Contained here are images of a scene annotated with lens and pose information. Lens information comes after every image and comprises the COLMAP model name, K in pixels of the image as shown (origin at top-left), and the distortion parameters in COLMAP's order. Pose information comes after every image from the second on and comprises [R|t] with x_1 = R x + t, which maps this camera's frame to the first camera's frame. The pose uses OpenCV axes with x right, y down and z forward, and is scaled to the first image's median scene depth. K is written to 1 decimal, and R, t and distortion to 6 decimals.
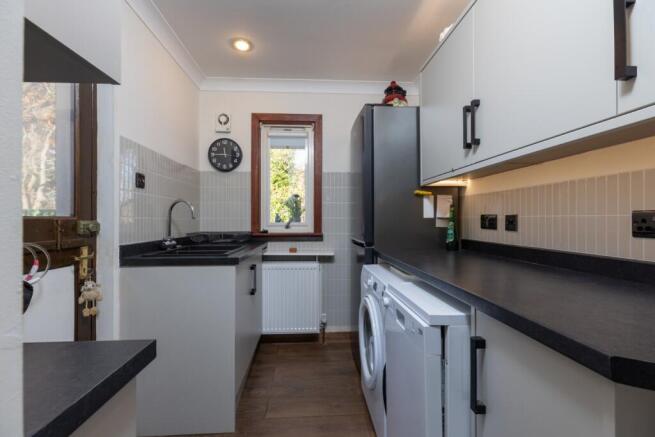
lens RADIAL K [[296.3, 0, 325.3], [0, 296.3, 217.8], [0, 0, 1]] dist [0.000589, 0.000413]
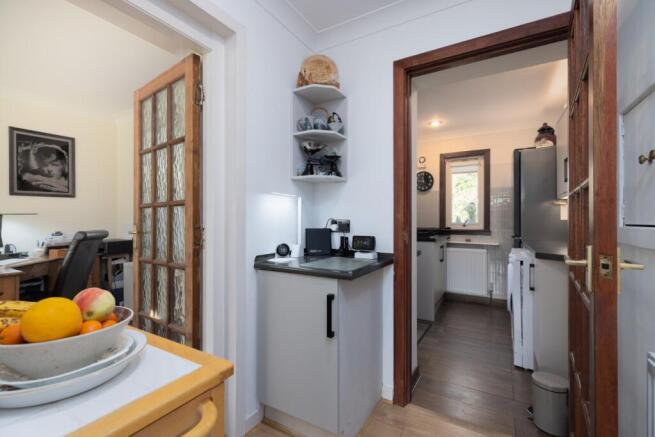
lens RADIAL K [[296.3, 0, 325.3], [0, 296.3, 217.8], [0, 0, 1]] dist [0.000589, 0.000413]
pose [[0.830795, -0.001641, -0.556576, 0.129788], [-0.000445, 0.999993, -0.003612, -0.002191], [0.556578, 0.003248, 0.830789, -0.680583]]
